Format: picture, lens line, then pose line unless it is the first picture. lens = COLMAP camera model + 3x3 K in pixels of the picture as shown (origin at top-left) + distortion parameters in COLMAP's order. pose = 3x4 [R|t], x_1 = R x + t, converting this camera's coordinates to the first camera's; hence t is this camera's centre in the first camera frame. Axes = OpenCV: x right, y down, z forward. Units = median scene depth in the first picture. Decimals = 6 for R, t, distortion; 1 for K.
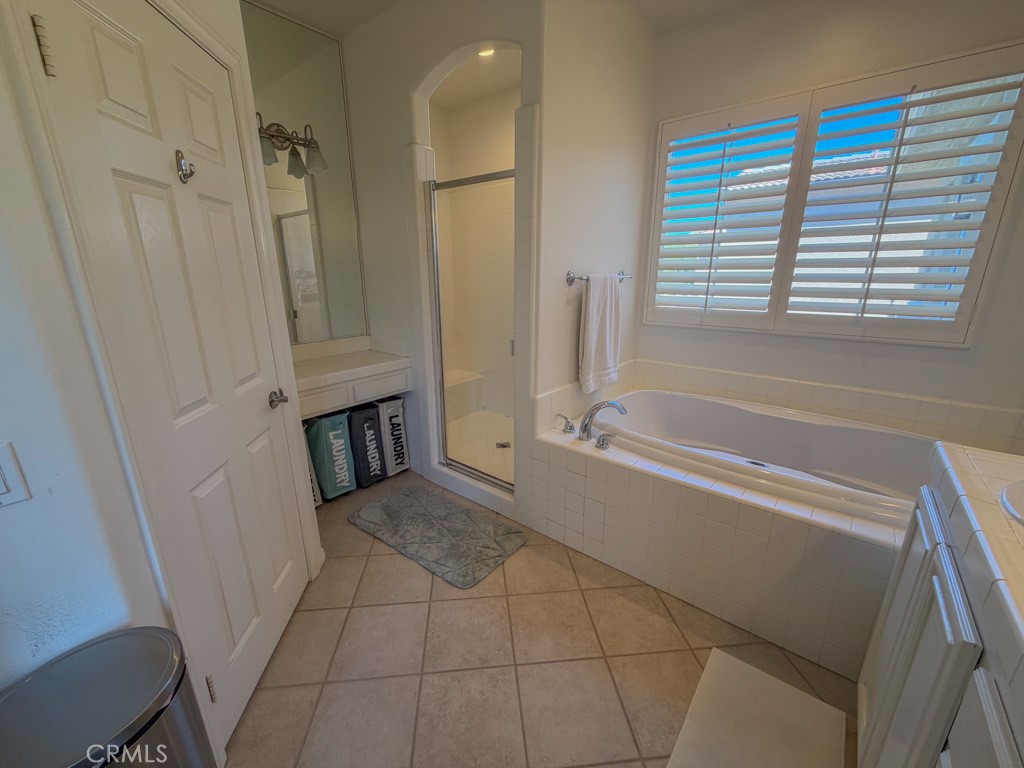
lens RADIAL K [[407.6, 0, 511.1], [0, 407.6, 386.9], [0, 0, 1]] dist [0.000831, -0.000294]
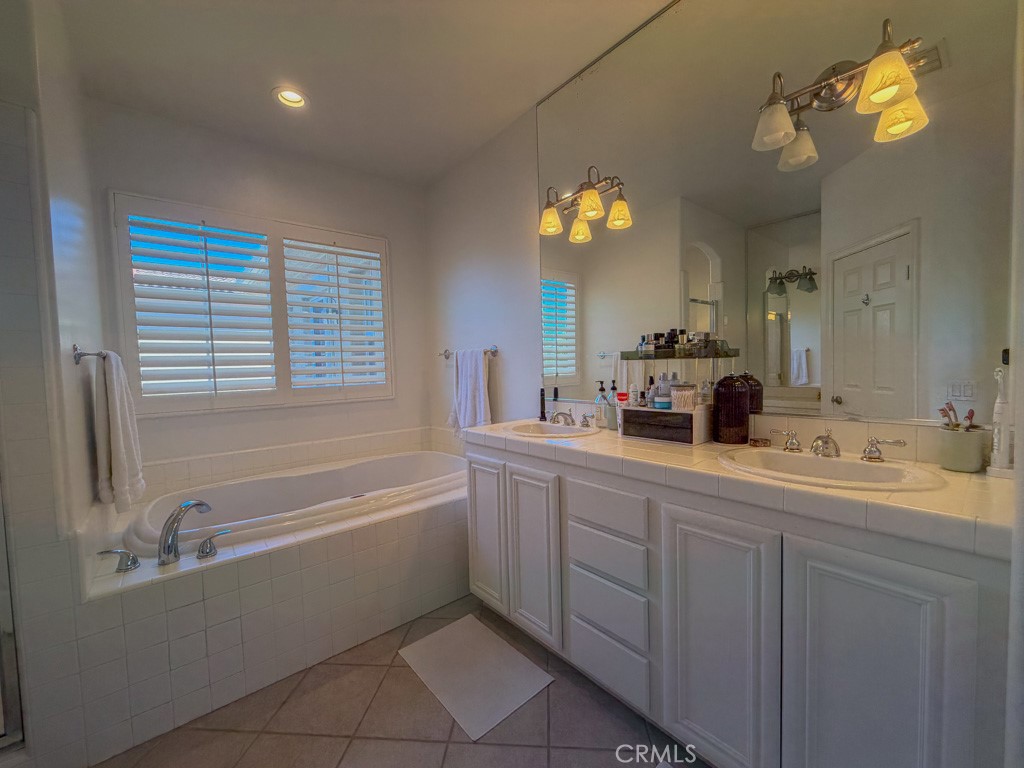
lens RADIAL K [[407.6, 0, 509.6], [0, 407.6, 383.5], [0, 0, 1]] dist [0.000831, -0.000294]
pose [[0.193482, -0.044981, 0.980072, -0.468587], [0.296123, 0.955038, -0.014627, 0.014665], [-0.935348, 0.293052, 0.198103, 0.208554]]
